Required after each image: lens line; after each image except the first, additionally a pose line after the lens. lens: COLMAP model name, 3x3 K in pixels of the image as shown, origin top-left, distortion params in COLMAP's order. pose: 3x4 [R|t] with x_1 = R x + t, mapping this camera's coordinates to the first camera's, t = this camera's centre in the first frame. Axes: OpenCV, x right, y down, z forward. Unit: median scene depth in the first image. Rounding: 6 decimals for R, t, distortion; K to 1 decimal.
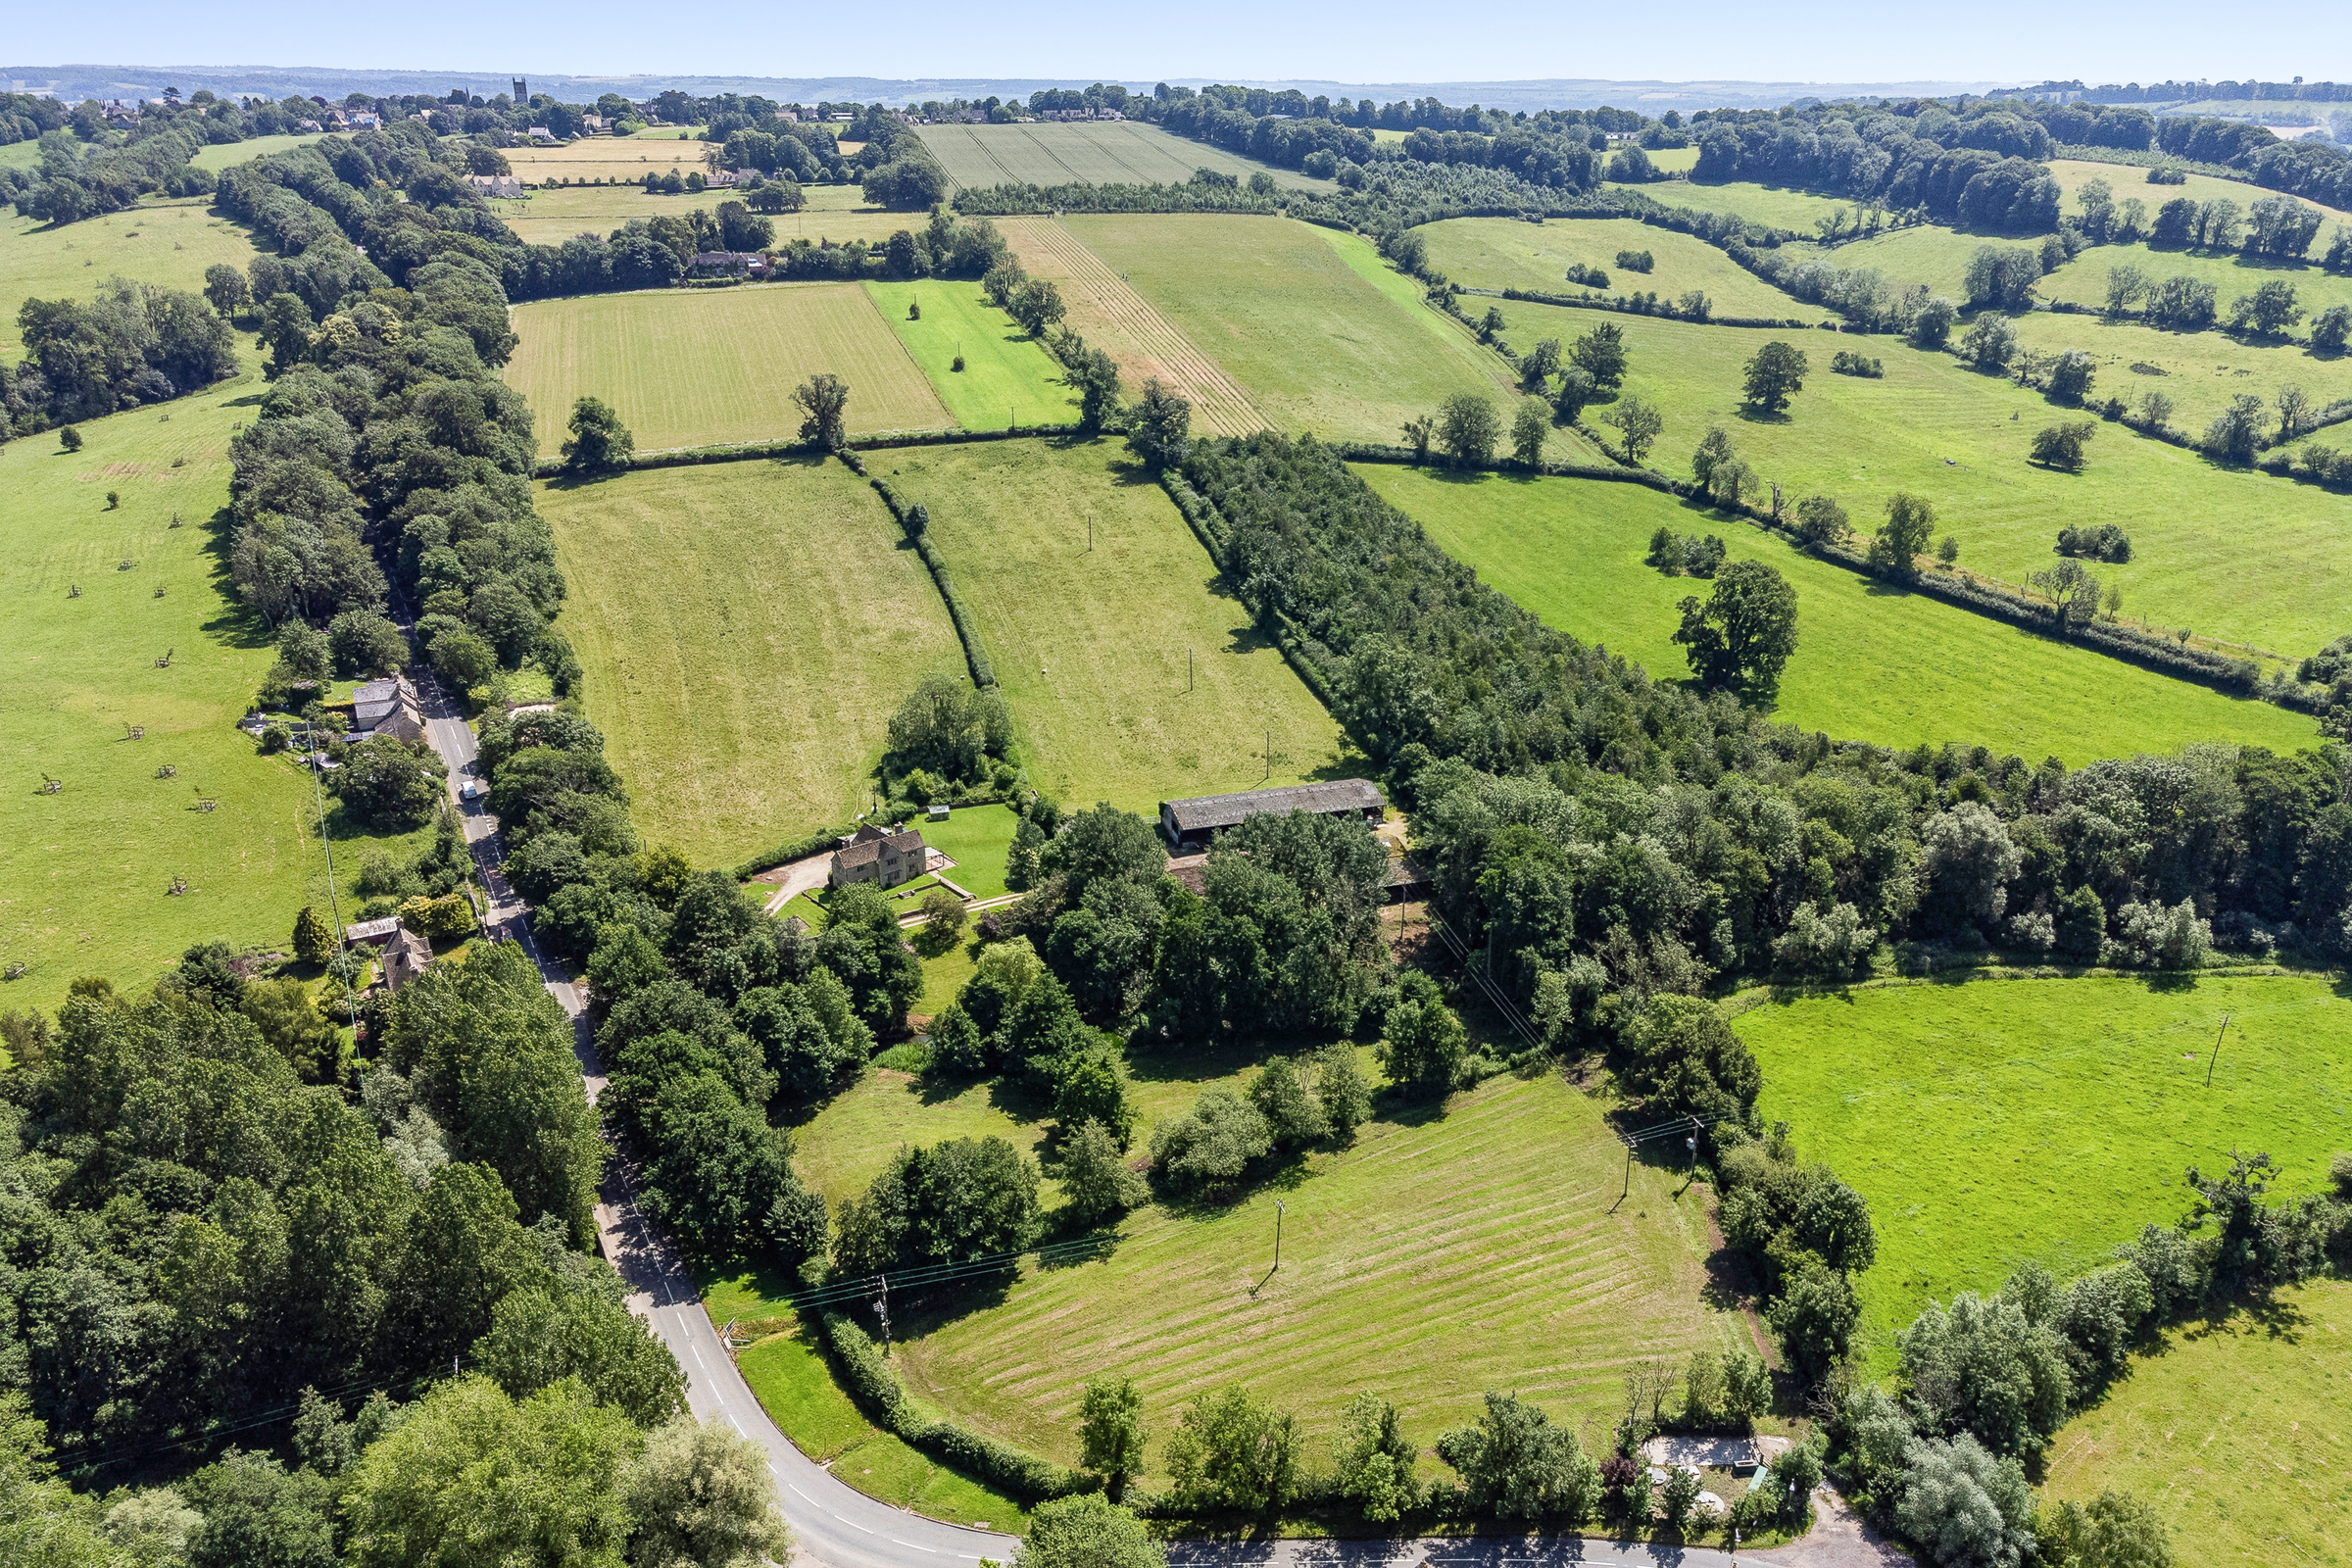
lens RADIAL K [[1802.2, 0, 1248.7], [0, 1802.2, 853.0], [0, 0, 1]] dist [0.000915, 0.033621]
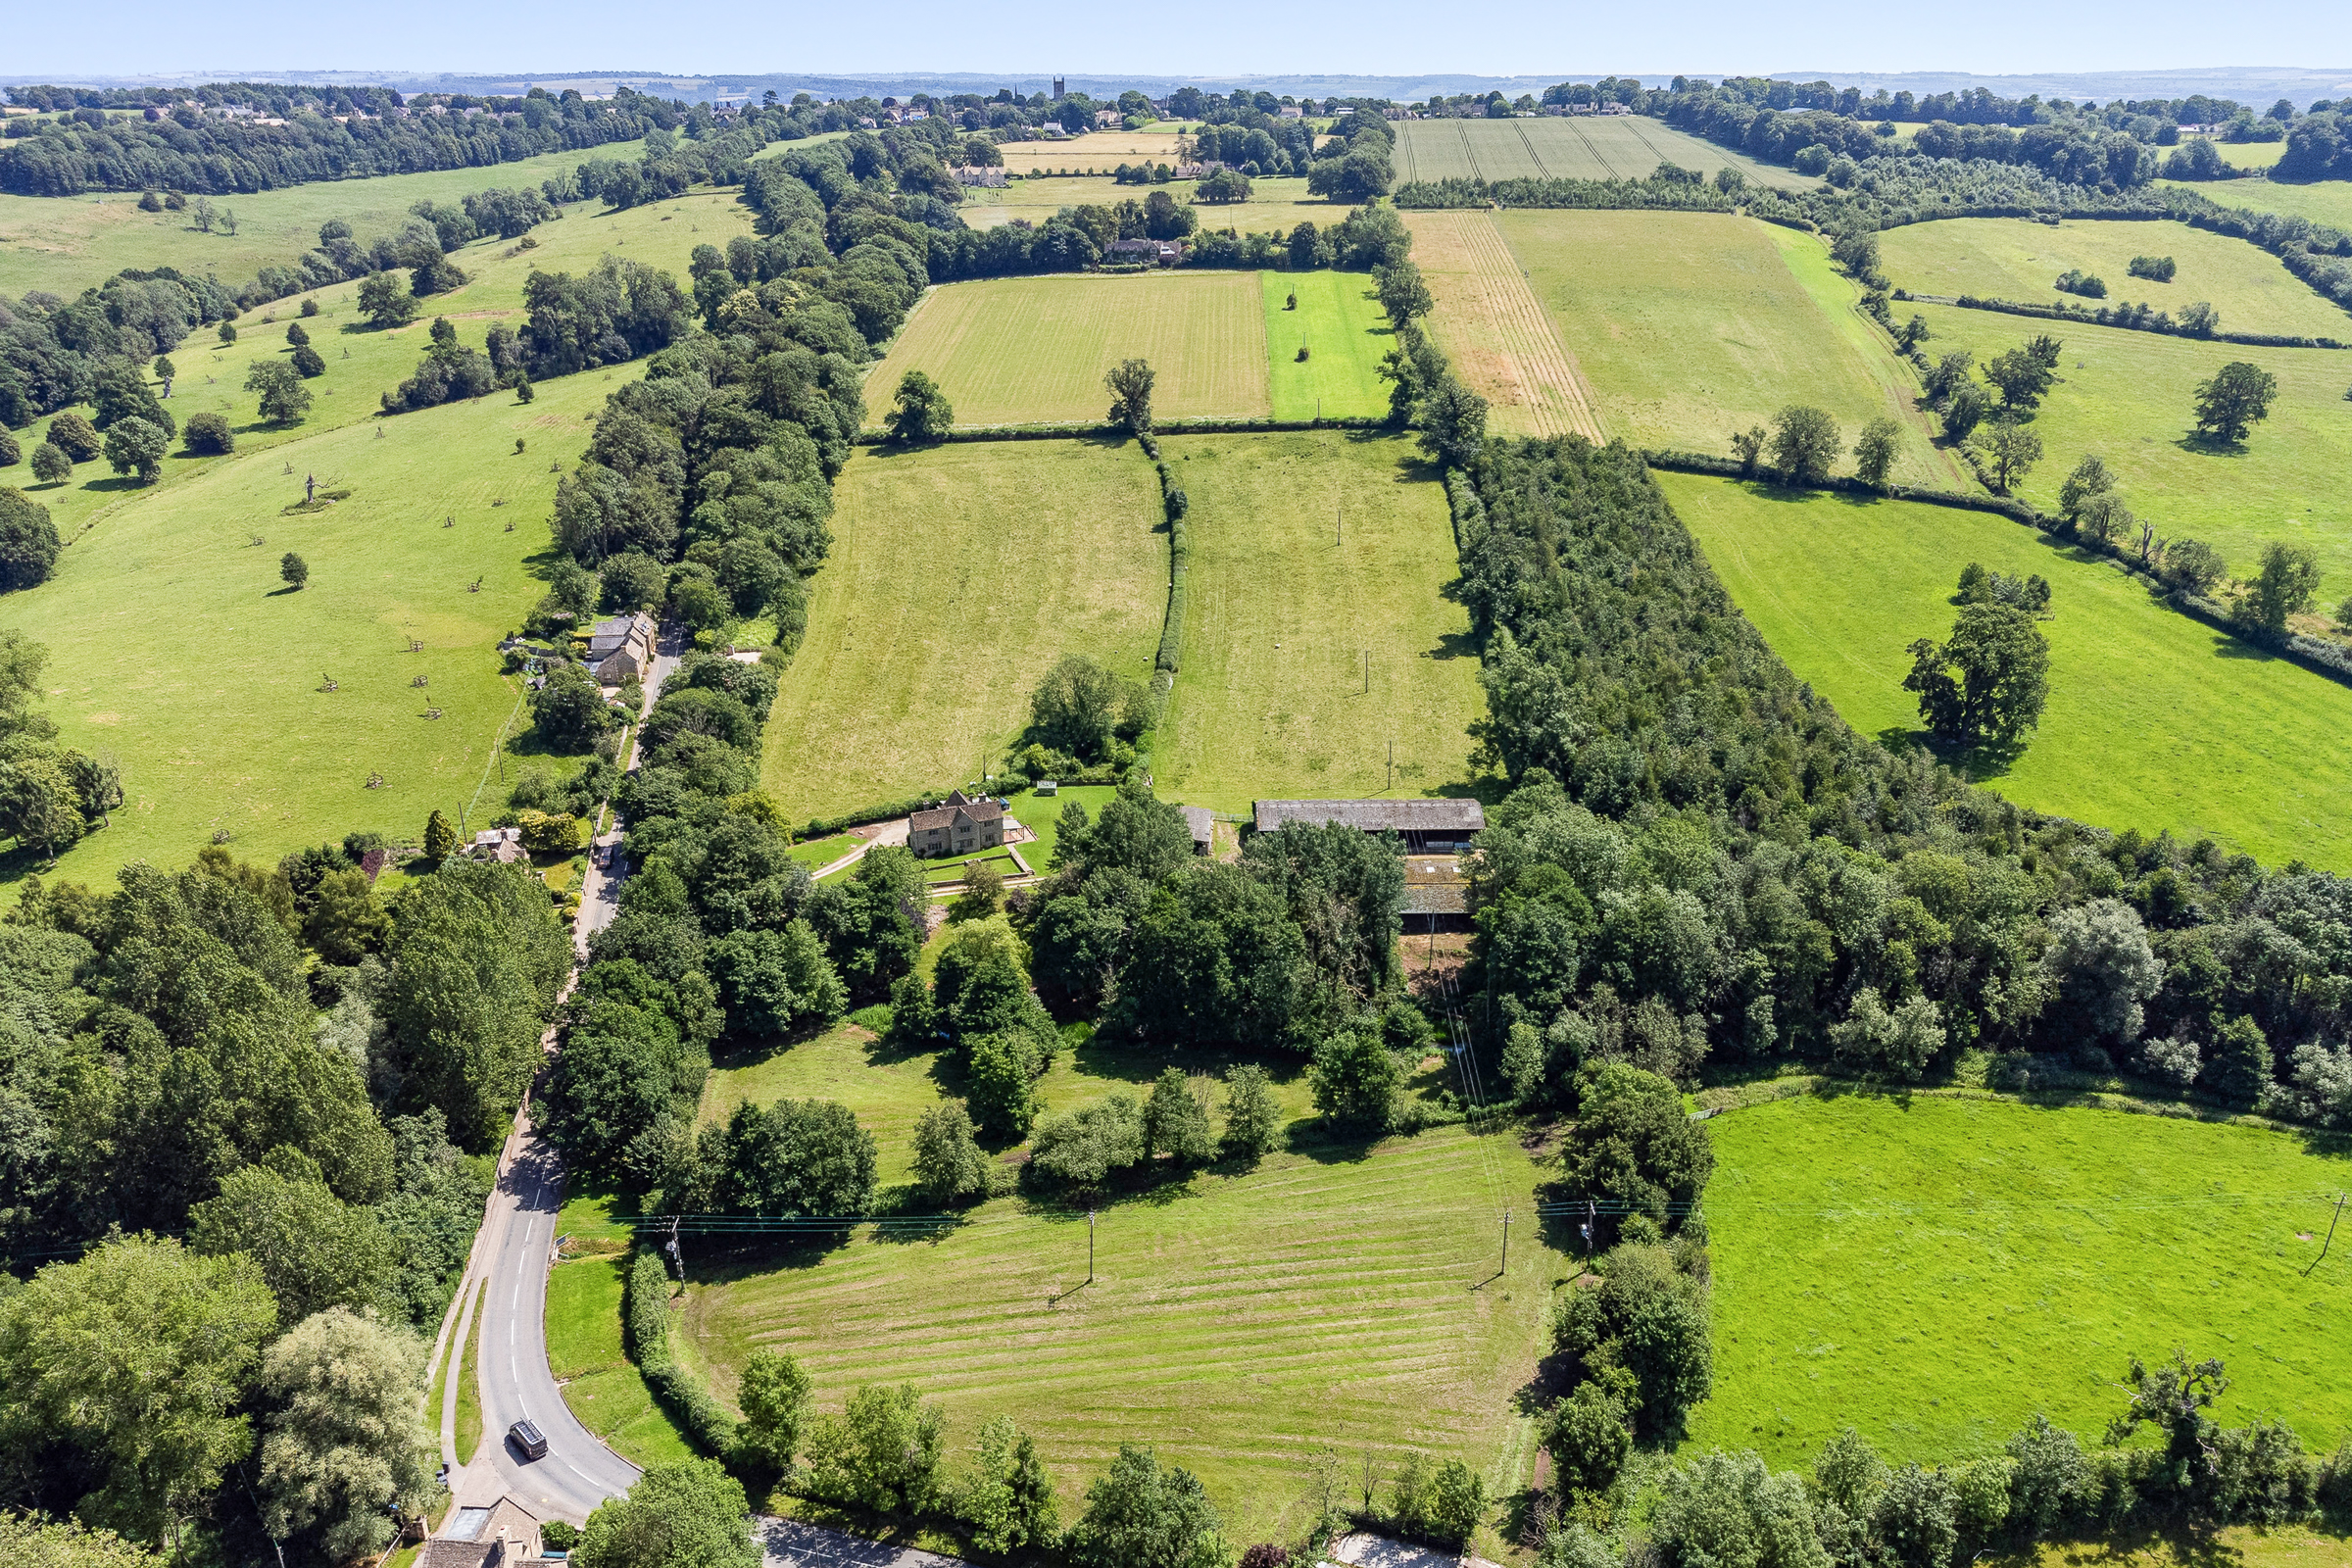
lens RADIAL K [[1802.2, 0, 1237.9], [0, 1802.2, 847.3], [0, 0, 1]] dist [0.000915, 0.033621]
pose [[0.952998, 0.113839, -0.280778, 0.244139], [-0.114119, 0.993348, 0.015409, -0.019141], [0.280664, 0.017357, 0.959649, 0.060404]]
